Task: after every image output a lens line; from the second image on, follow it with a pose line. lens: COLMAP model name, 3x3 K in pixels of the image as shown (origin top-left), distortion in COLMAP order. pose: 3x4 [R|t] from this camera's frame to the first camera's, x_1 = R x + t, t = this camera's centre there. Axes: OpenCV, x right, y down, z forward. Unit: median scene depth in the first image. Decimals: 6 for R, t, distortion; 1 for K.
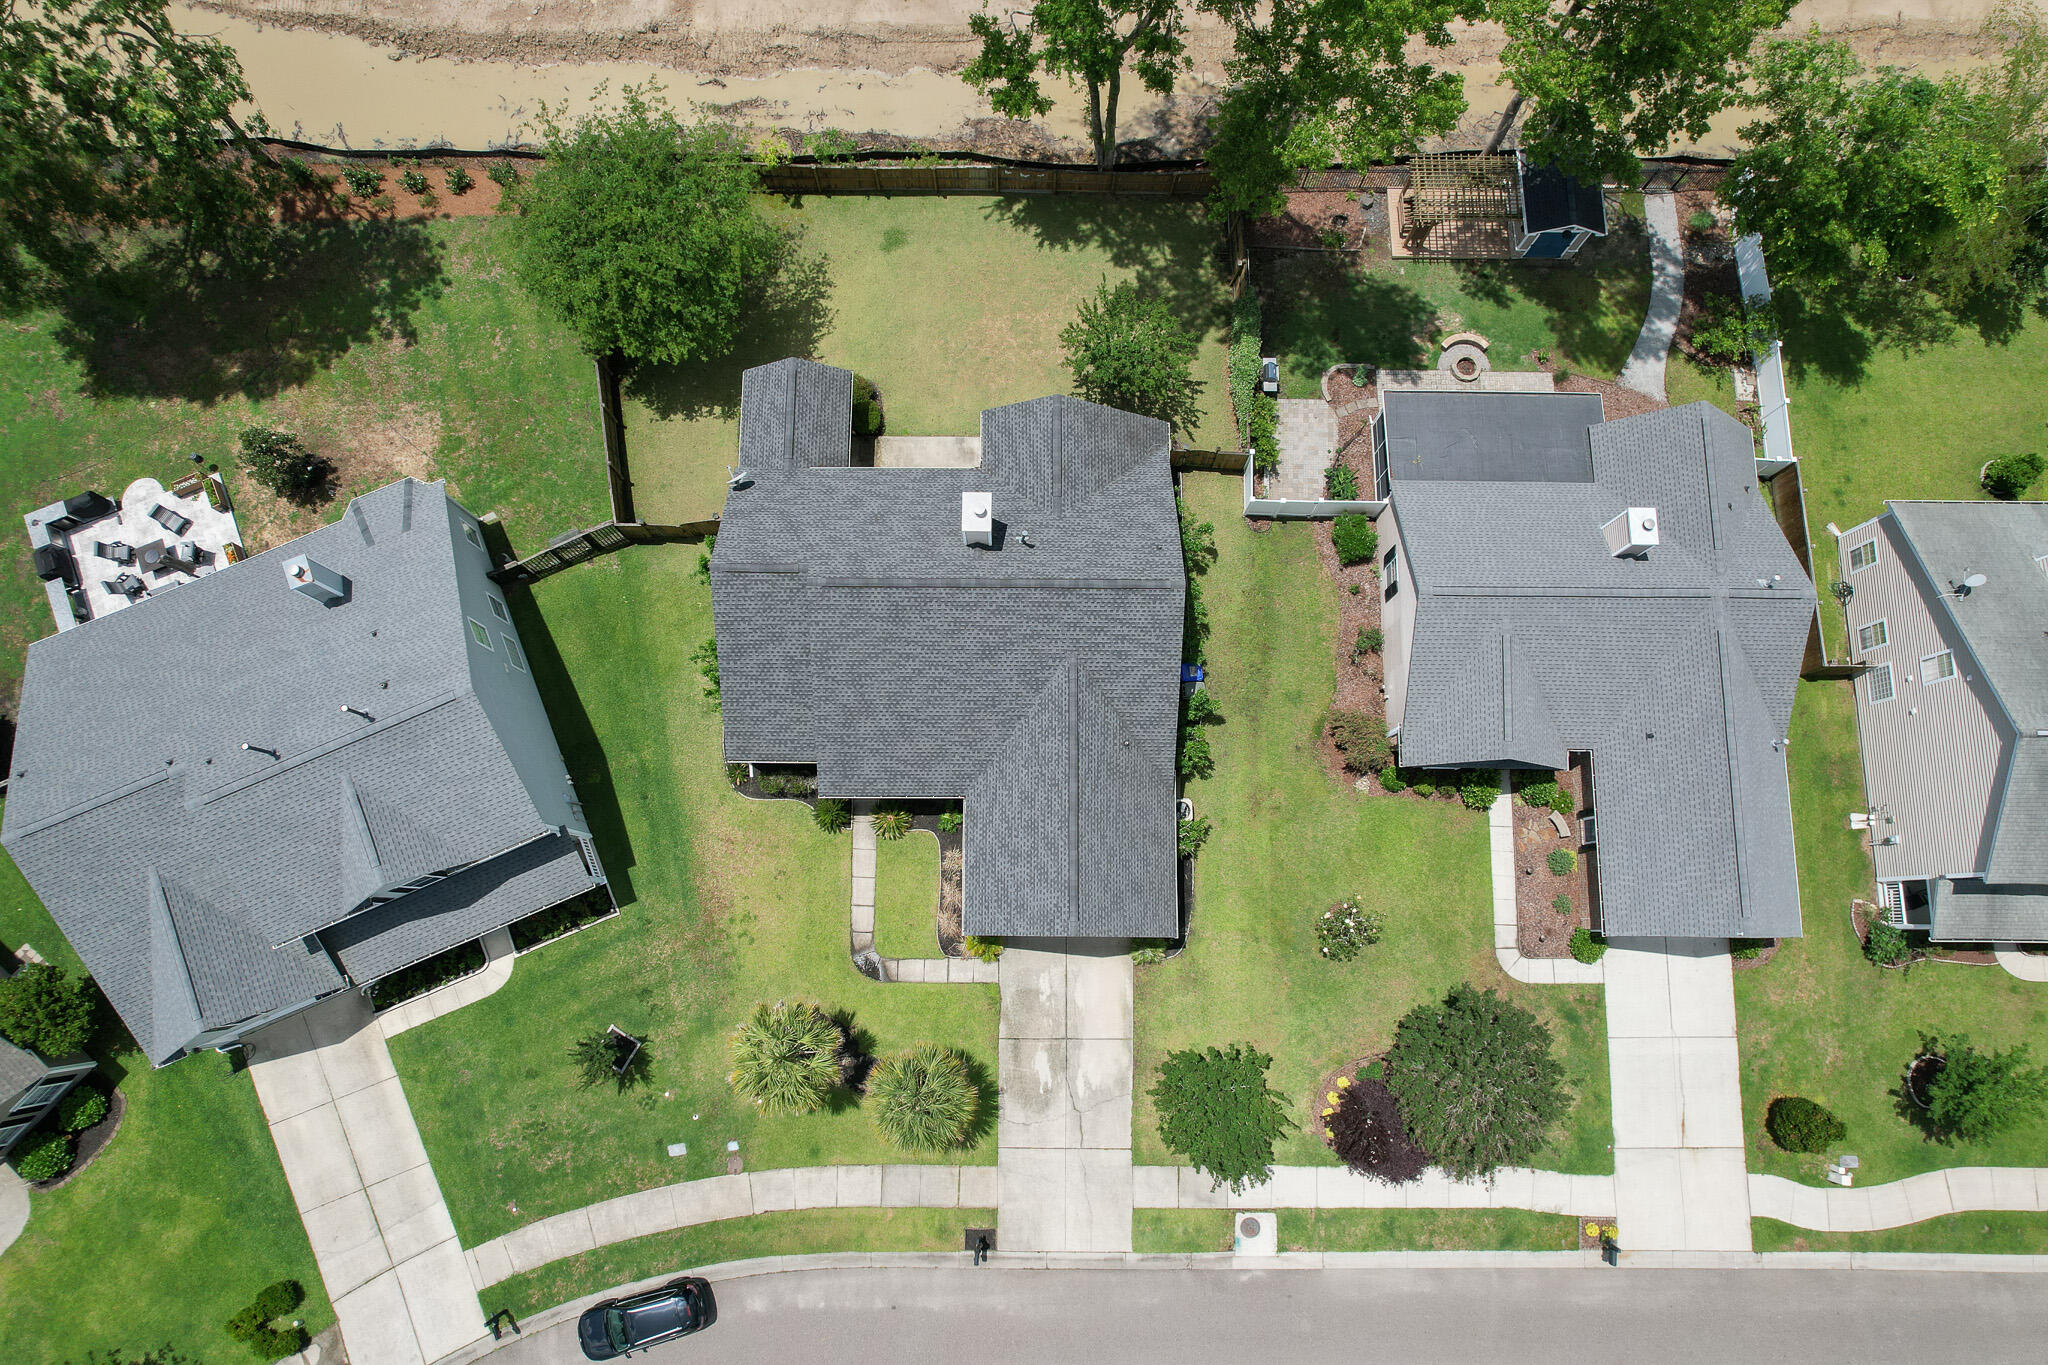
lens RADIAL K [[1311.3, 0, 1024.0], [0, 1311.3, 682.5], [0, 0, 1]] dist [-0.039817, -0.000706]
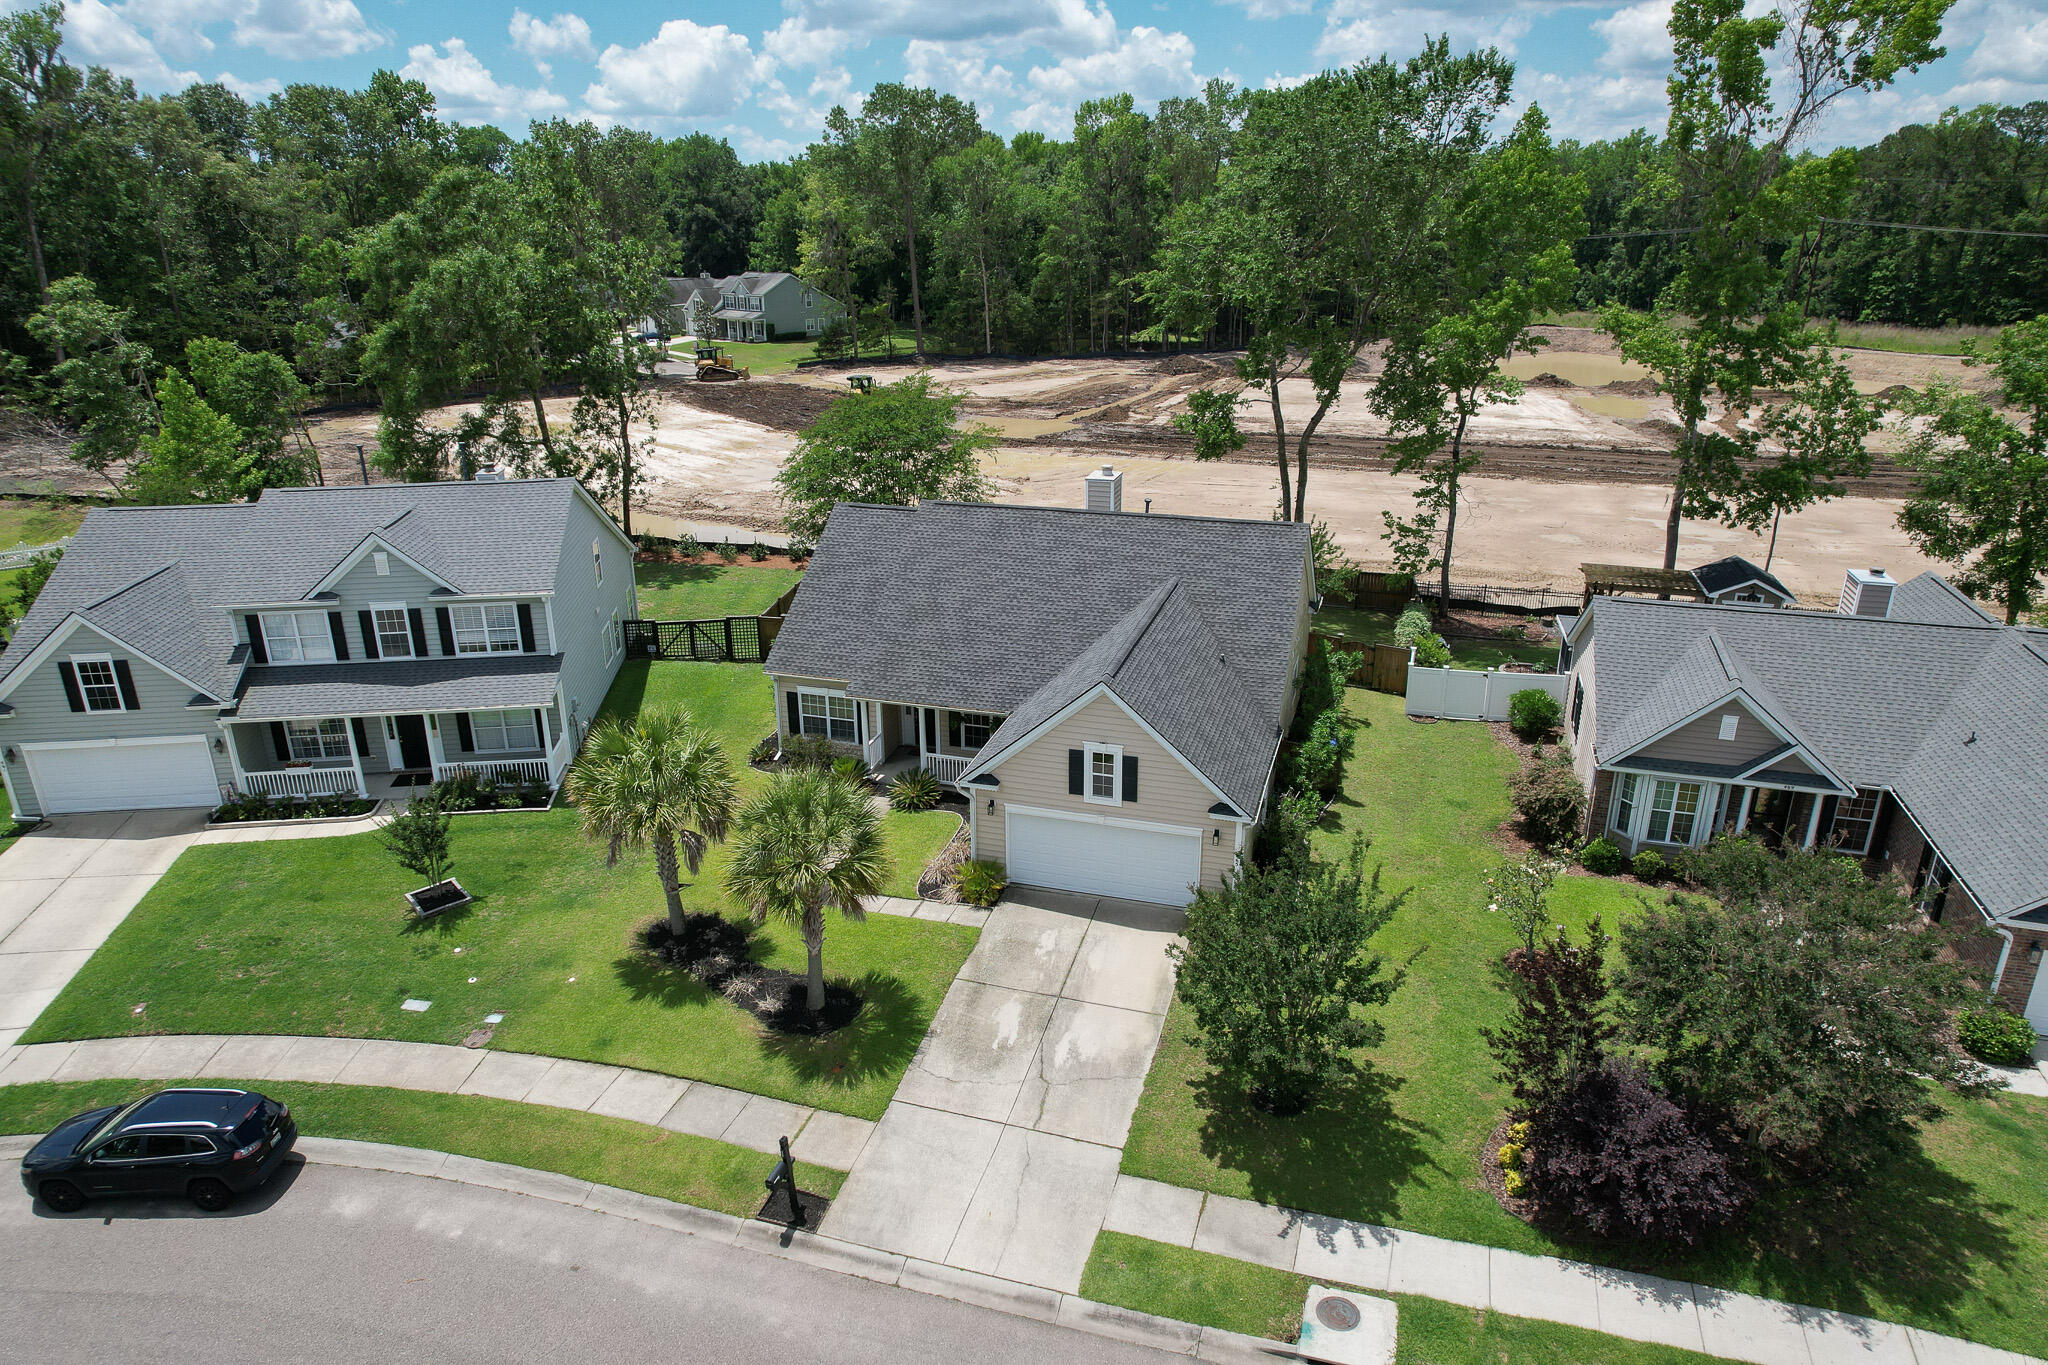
lens RADIAL K [[1311.3, 0, 1024.0], [0, 1311.3, 682.5], [0, 0, 1]] dist [-0.039817, -0.000706]
pose [[0.958822, 0.086644, -0.270467, 0.170996], [-0.276465, 0.502752, -0.819029, 0.709430], [0.065014, 0.860078, 0.506004, 0.563792]]
